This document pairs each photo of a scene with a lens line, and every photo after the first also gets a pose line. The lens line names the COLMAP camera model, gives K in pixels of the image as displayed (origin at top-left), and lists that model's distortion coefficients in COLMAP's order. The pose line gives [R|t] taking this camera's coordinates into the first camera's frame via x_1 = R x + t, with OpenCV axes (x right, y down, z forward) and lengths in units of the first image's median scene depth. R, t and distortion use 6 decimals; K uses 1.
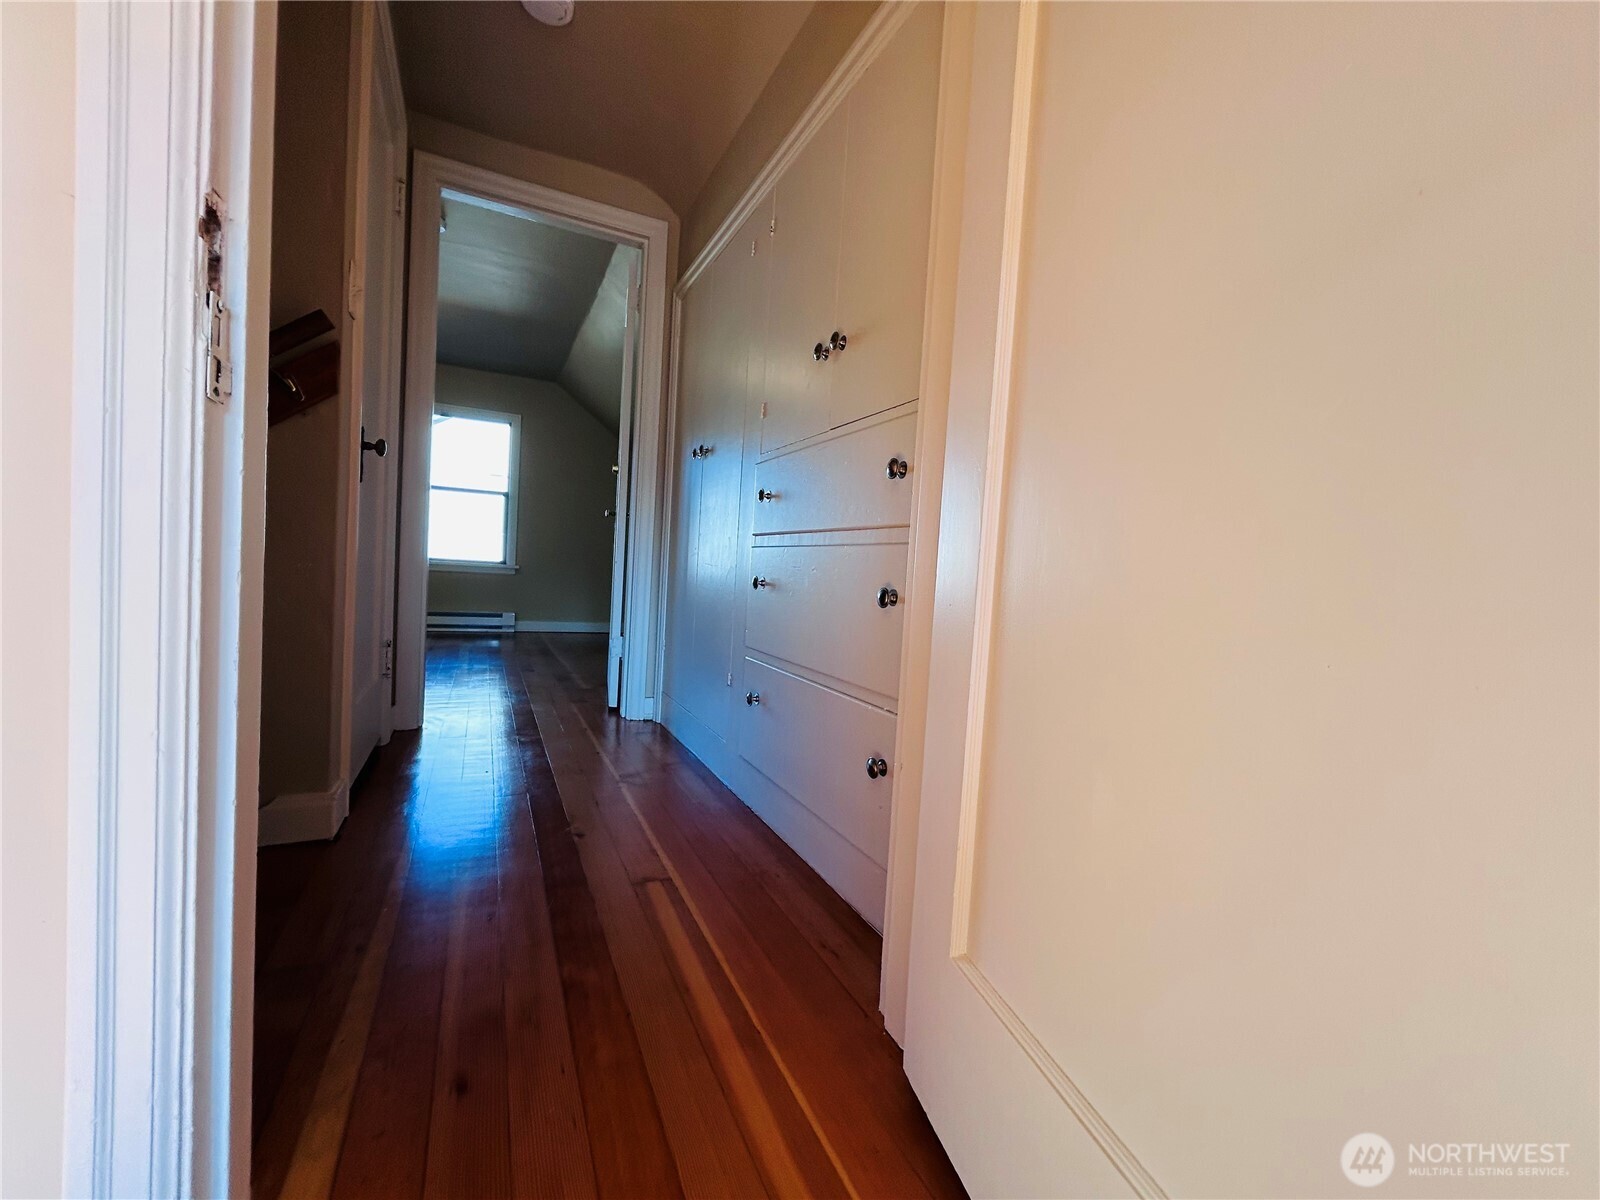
lens RADIAL K [[647.7, 0, 795.9], [0, 647.7, 599.1], [0, 0, 1]] dist [-0.004223, 0.000861]
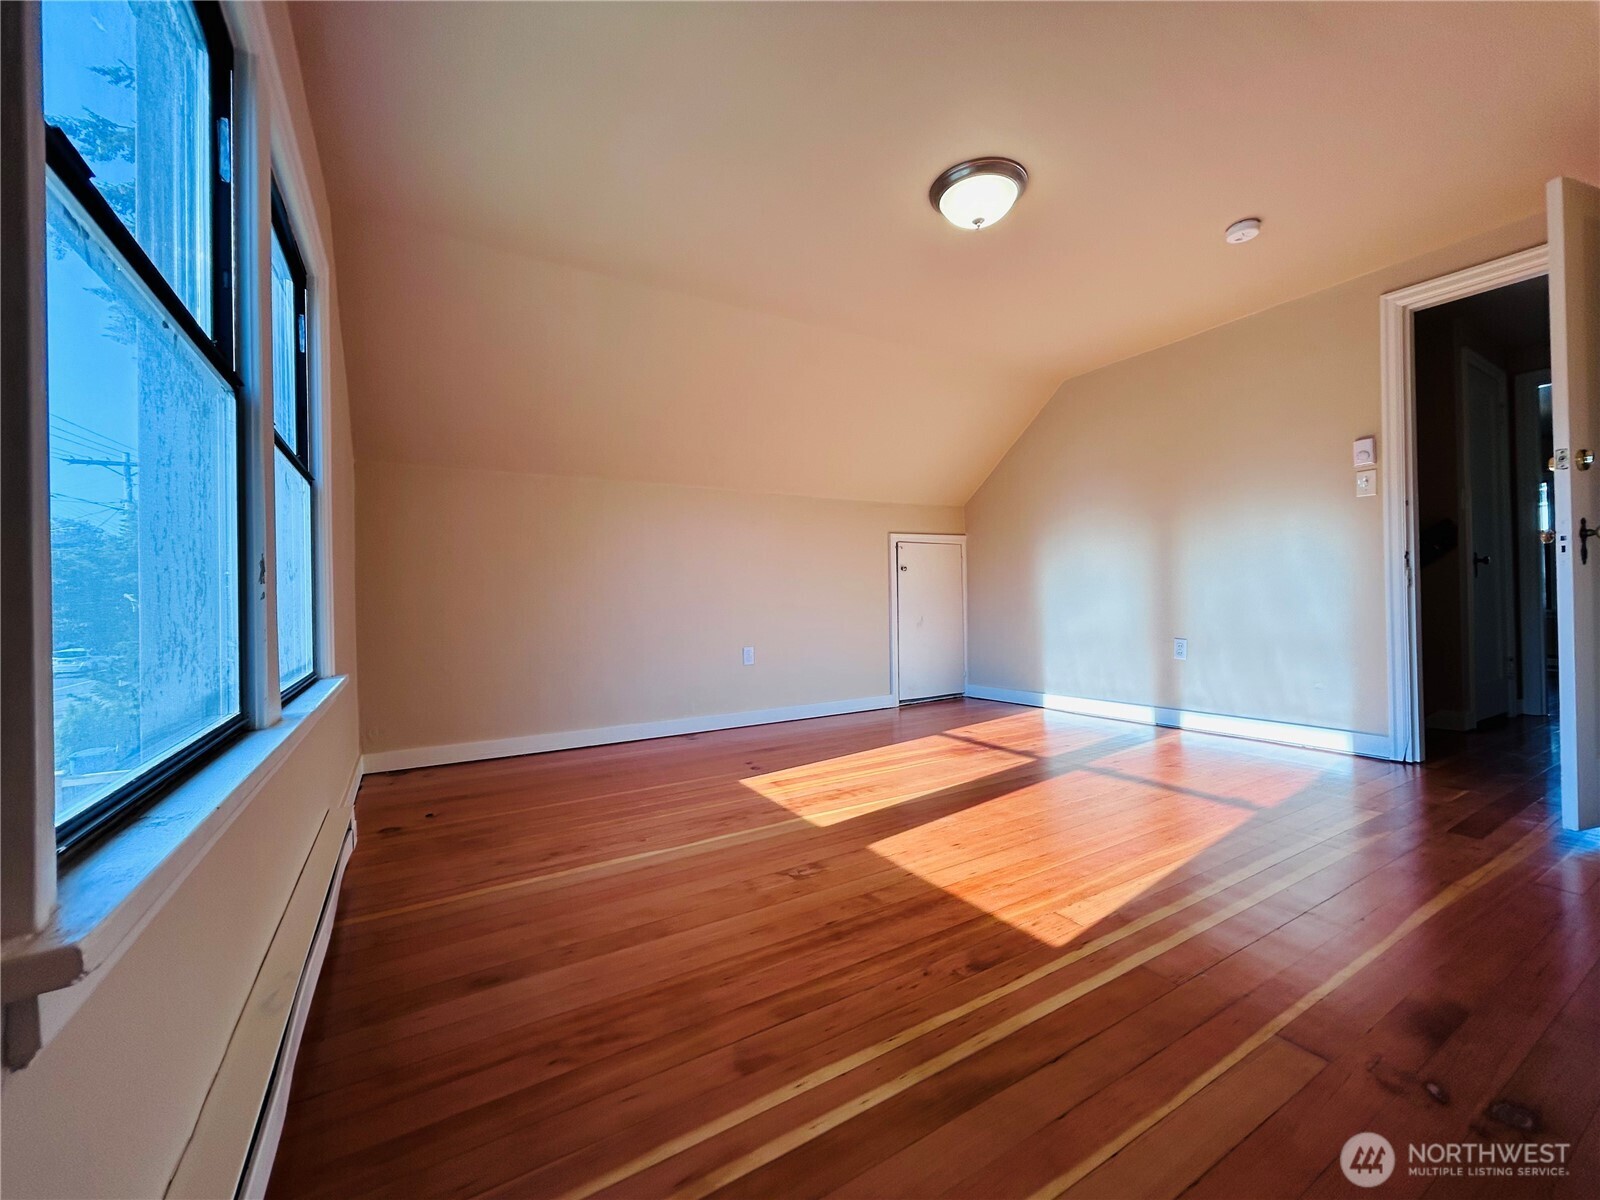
lens RADIAL K [[647.7, 0, 795.9], [0, 647.7, 599.1], [0, 0, 1]] dist [-0.004223, 0.000861]
pose [[0.084701, -0.059303, -0.994640, 3.585705], [-0.014917, 0.998040, -0.060776, 0.158186], [0.996295, 0.019985, 0.083650, -4.057918]]
